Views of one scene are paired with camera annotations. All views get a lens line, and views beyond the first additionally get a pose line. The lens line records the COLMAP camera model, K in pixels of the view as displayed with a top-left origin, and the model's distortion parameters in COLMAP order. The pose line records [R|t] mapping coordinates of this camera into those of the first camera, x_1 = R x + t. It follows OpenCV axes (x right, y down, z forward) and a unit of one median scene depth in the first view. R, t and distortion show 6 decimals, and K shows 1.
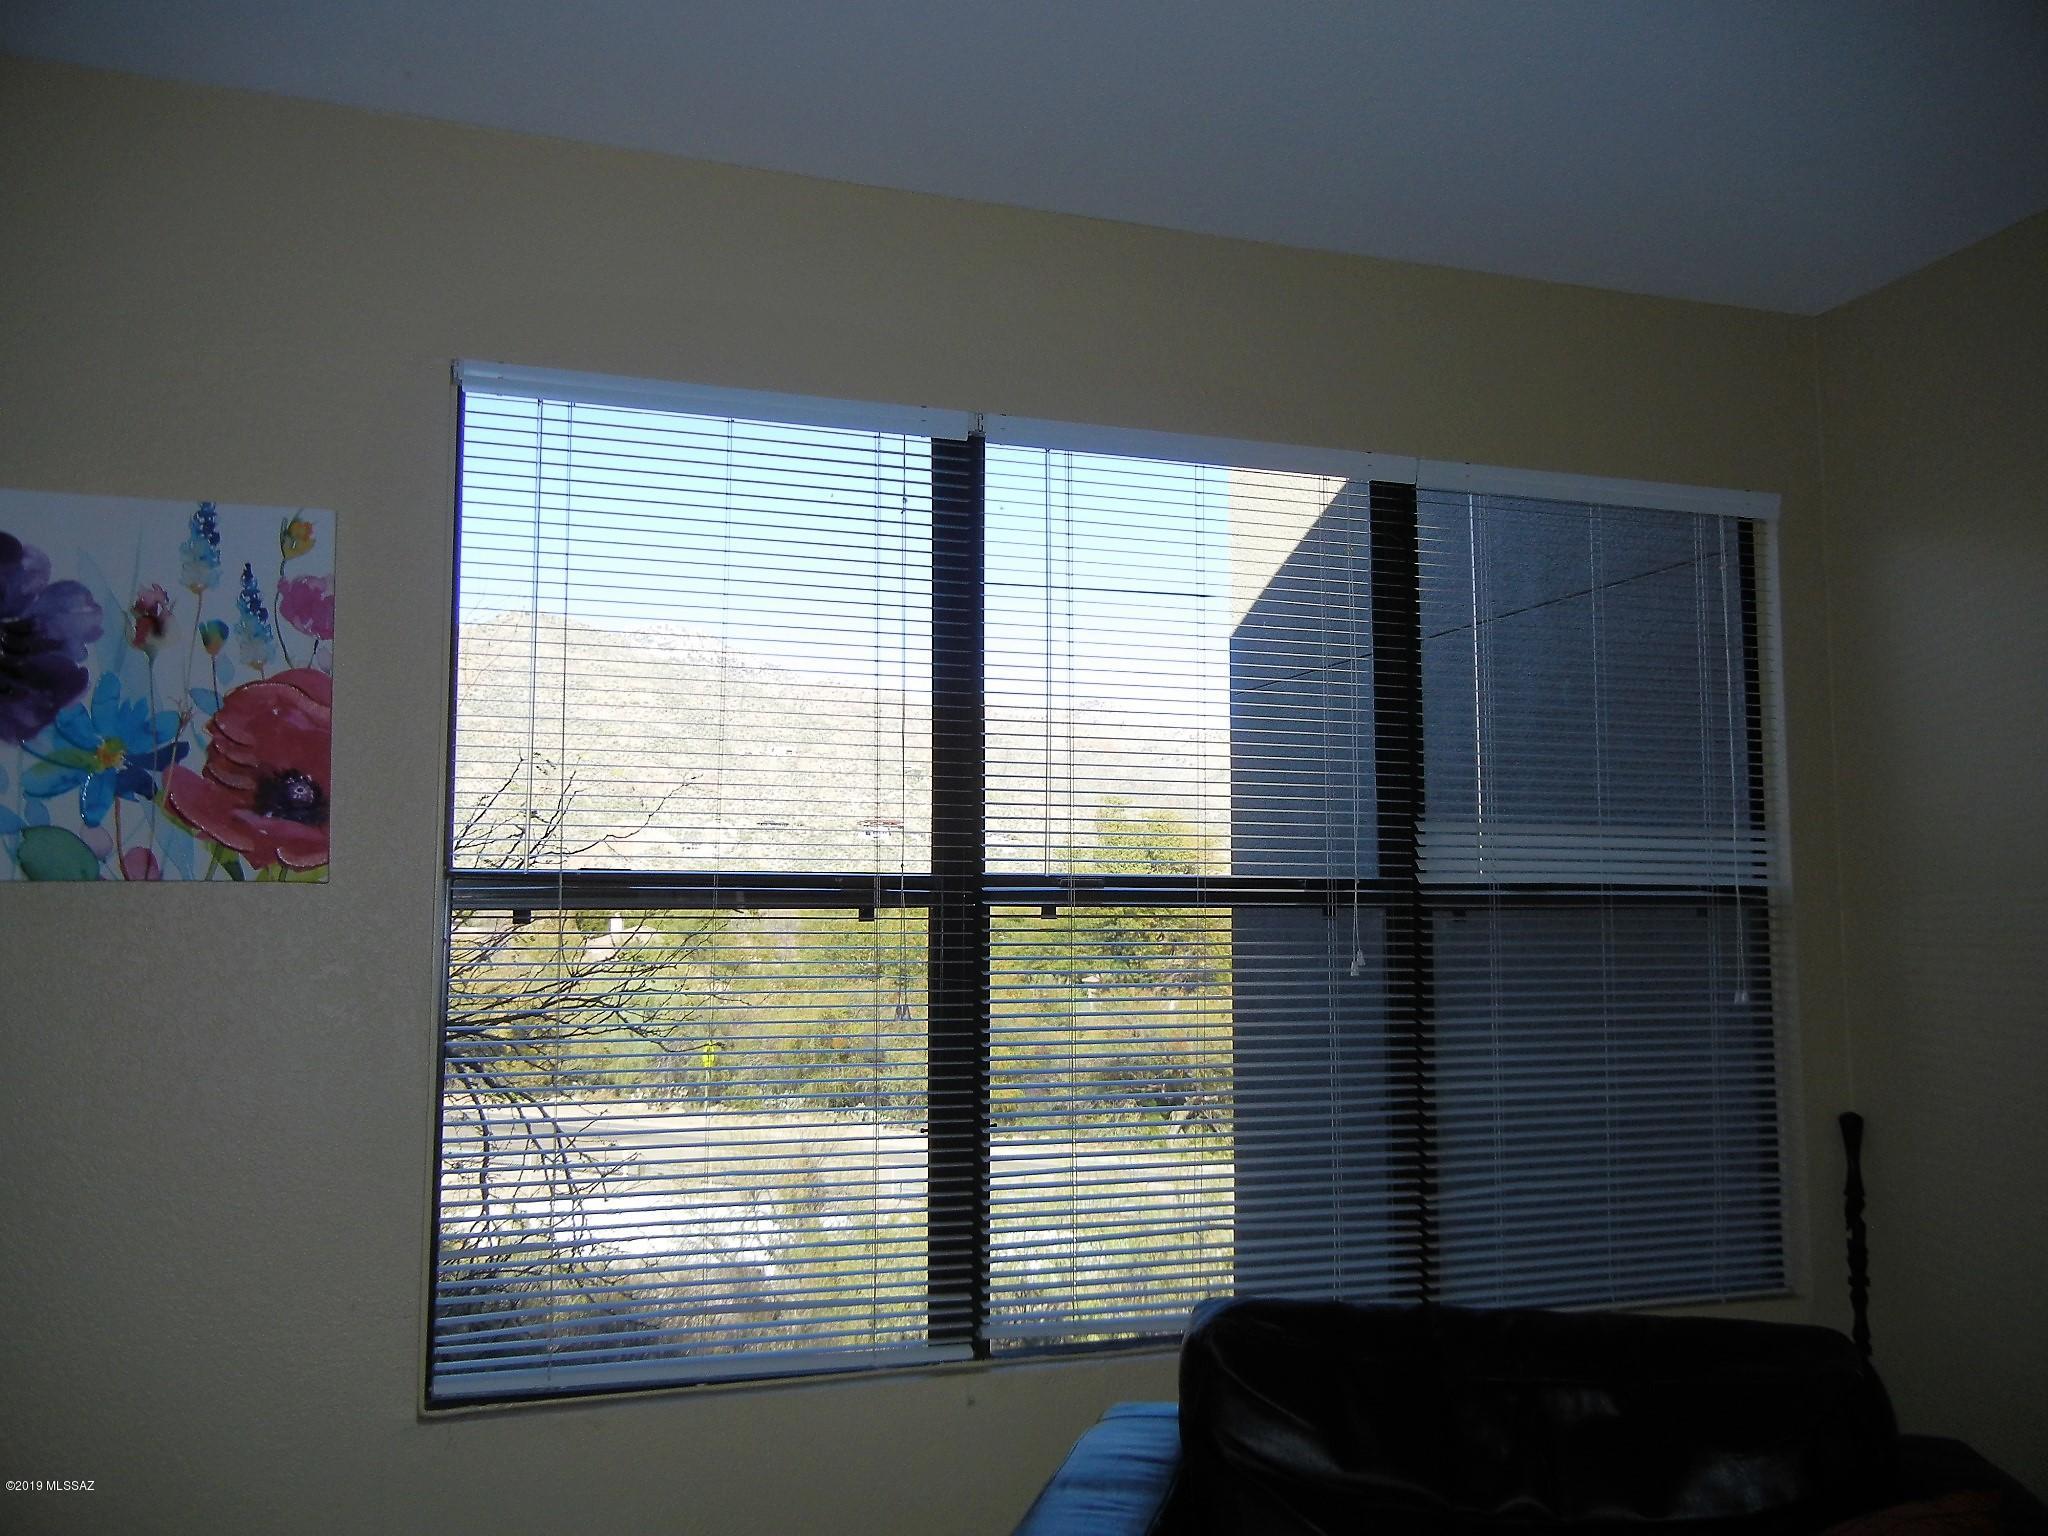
lens RADIAL K [[1769.8, 0, 1029.5], [0, 1769.8, 767.0], [0, 0, 1]] dist [-0.000743, -0.014519]
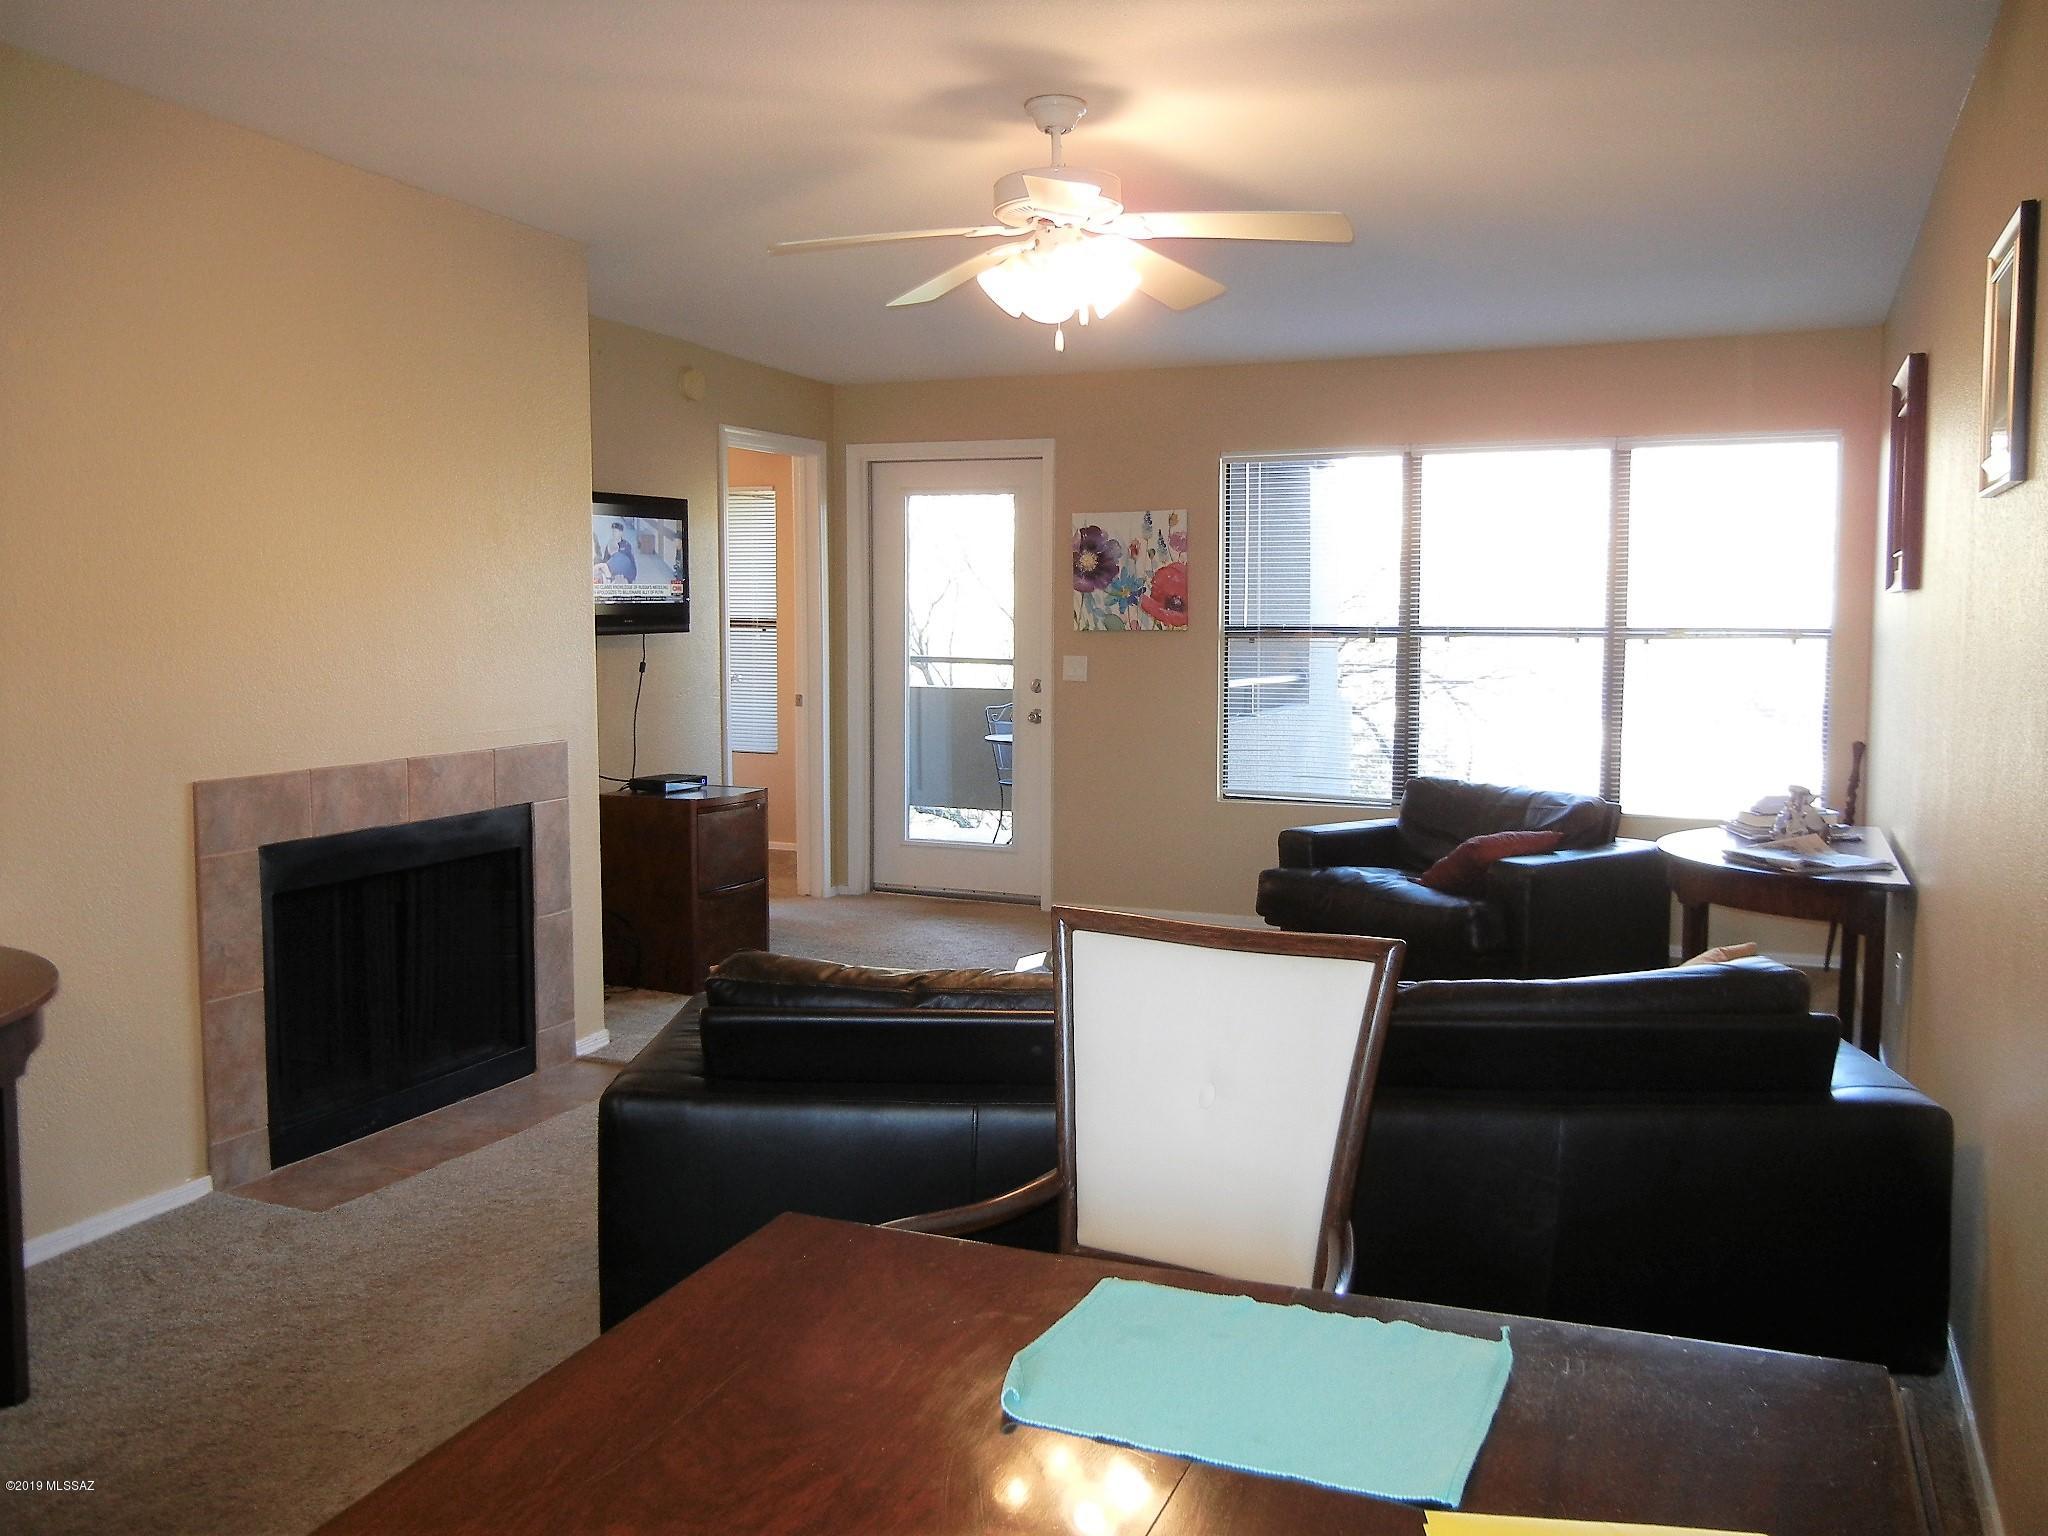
lens RADIAL K [[1769.8, 0, 1021.7], [0, 1769.8, 777.7], [0, 0, 1]] dist [-0.000743, -0.014519]
pose [[0.732722, 0.054969, -0.678305, 1.549360], [0.053291, 0.989037, 0.137716, -0.125697], [0.678439, -0.137055, 0.721760, -1.515157]]
